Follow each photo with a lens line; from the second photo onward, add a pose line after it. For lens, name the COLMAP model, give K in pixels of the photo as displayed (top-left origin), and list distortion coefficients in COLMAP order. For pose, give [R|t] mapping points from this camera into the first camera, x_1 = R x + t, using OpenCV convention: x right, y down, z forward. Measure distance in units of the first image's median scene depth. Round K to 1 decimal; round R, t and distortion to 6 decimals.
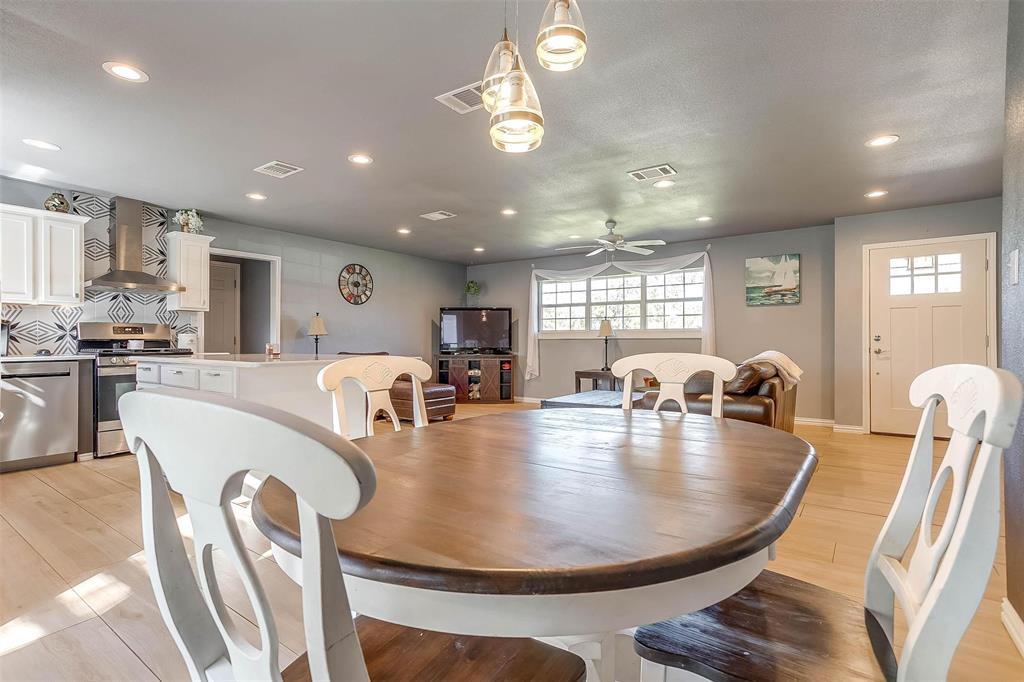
lens RADIAL K [[498.7, 0, 507.3], [0, 498.7, 339.7], [0, 0, 1]] dist [-0.039493, 0.036815]
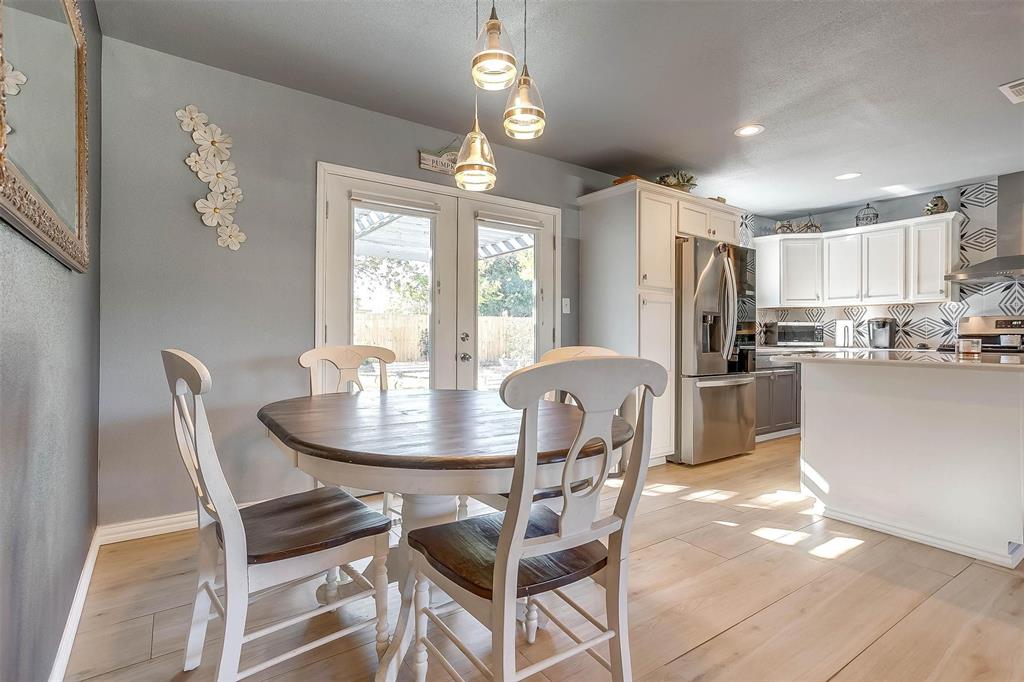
lens RADIAL K [[496.9, 0, 506.5], [0, 496.9, 335.9], [0, 0, 1]] dist [-0.036255, 0.032536]
pose [[-0.327765, 0.000475, -0.944759, 0.311249], [-0.000197, 1.000000, 0.000571, 0.001879], [0.944759, 0.000373, -0.327765, 0.381571]]
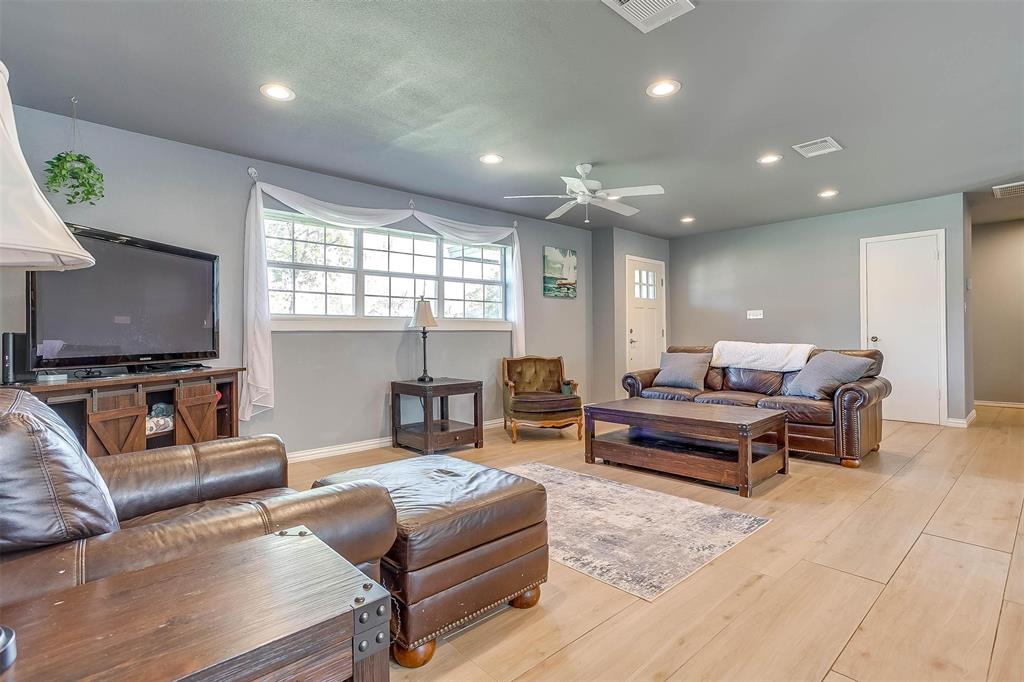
lens RADIAL K [[496.9, 0, 506.5], [0, 496.9, 335.9], [0, 0, 1]] dist [-0.036255, 0.032536]
pose [[0.195987, -0.002396, 0.980604, -0.527023], [0.006107, 0.999981, 0.001223, 0.006318], [-0.980587, 0.005749, 0.195998, 1.026781]]
